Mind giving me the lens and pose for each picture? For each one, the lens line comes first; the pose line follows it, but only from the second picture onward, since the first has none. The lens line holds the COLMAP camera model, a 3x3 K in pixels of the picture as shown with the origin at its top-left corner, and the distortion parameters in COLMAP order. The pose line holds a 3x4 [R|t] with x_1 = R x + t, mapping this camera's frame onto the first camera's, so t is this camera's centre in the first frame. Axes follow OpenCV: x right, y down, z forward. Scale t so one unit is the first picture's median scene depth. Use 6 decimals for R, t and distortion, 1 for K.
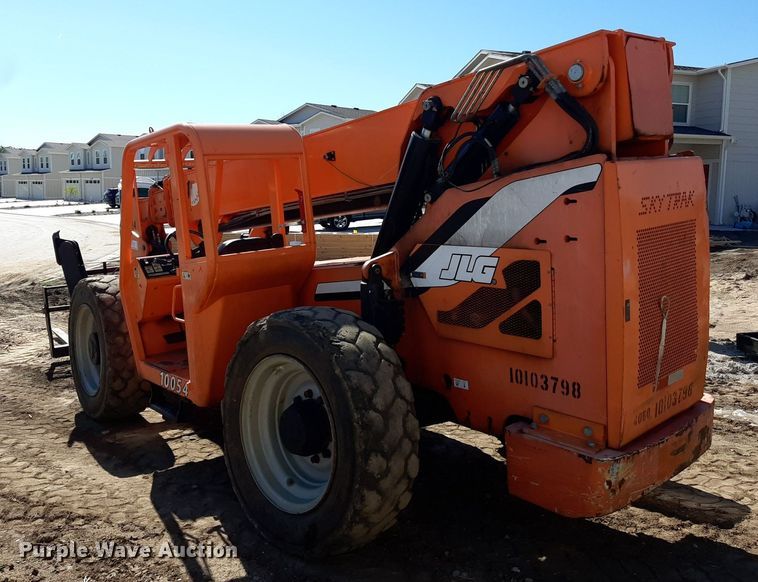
lens RADIAL K [[532.7, 0, 377.2], [0, 532.7, 270.5], [0, 0, 1]] dist [0.083643, -0.117062]
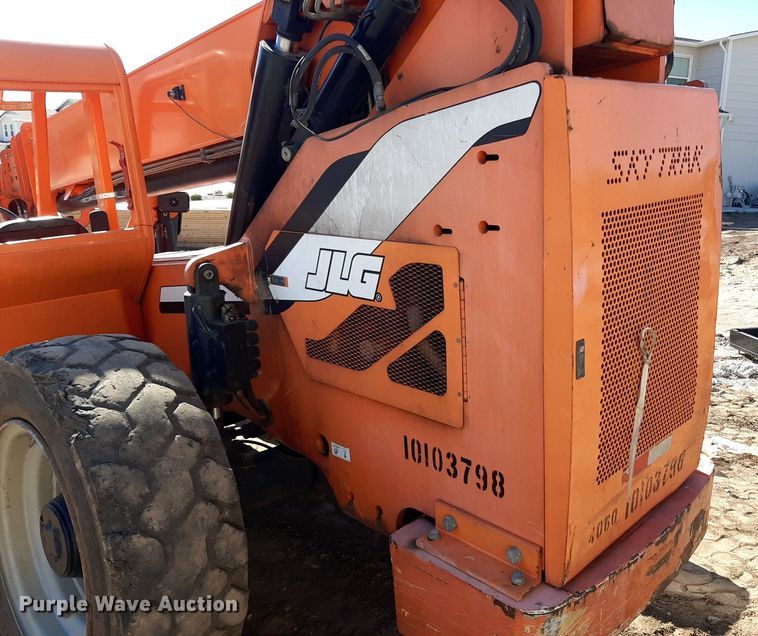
lens RADIAL K [[636.6, 0, 379.0], [0, 636.6, 318.0], [0, 0, 1]] dist [0.101082, -0.173683]
pose [[0.996305, -0.005644, 0.085702, 0.163392], [-0.002432, 0.995585, 0.093833, -0.023507], [-0.085853, -0.093694, 0.991892, 0.298053]]
